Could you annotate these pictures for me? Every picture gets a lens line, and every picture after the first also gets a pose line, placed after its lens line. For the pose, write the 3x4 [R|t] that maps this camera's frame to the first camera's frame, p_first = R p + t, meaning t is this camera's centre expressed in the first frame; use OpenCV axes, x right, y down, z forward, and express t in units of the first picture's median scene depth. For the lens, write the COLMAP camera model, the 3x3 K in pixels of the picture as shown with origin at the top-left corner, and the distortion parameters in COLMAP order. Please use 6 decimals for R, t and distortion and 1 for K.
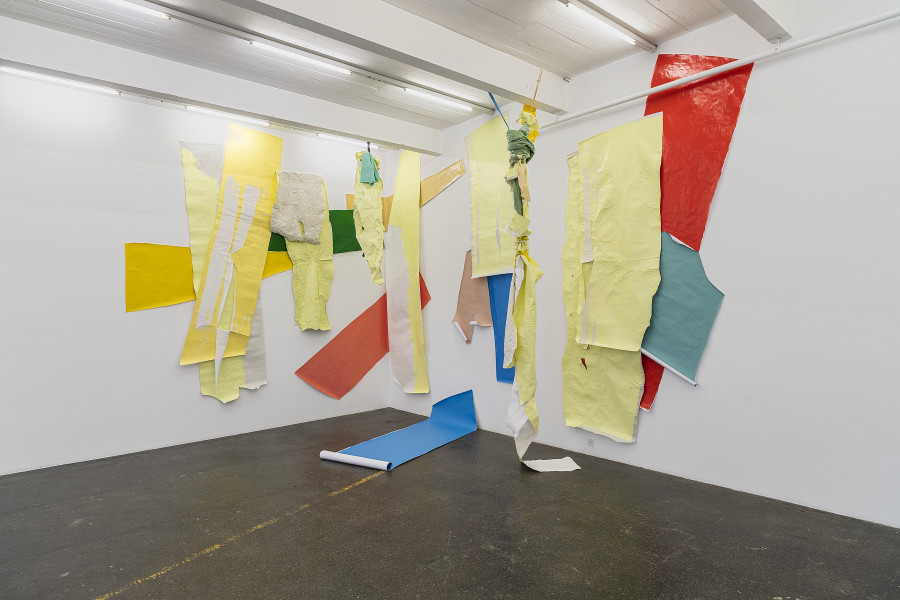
lens RADIAL K [[546.7, 0, 450.0], [0, 546.7, 300.0], [0, 0, 1]] dist [-0.009369, -0.002289]
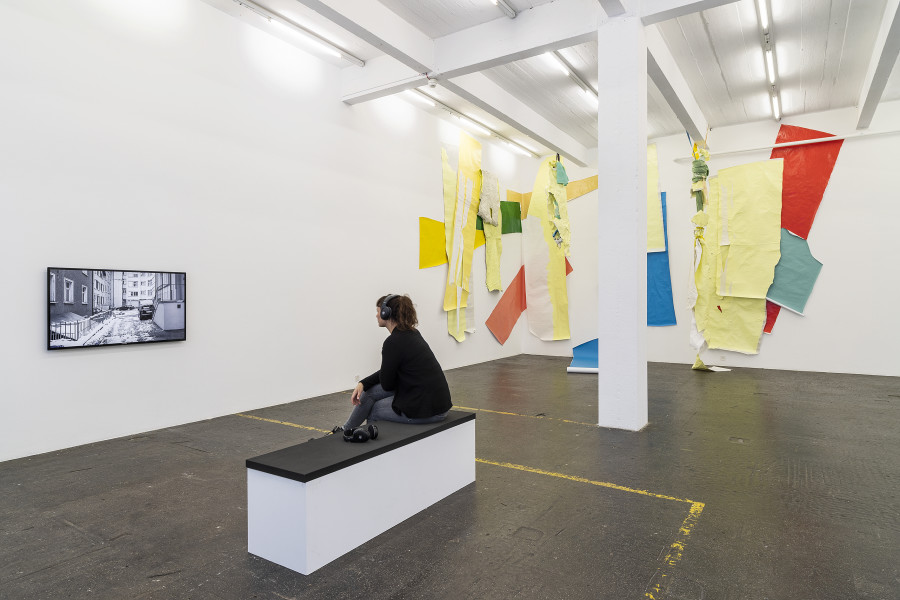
lens RADIAL K [[546.7, 0, 450.0], [0, 546.7, 300.0], [0, 0, 1]] dist [-0.009369, -0.002289]
pose [[0.961800, 0.016471, 0.273259, -0.962649], [-0.016952, 0.999856, -0.000599, 0.106499], [-0.273229, -0.004057, 0.961940, -0.321978]]
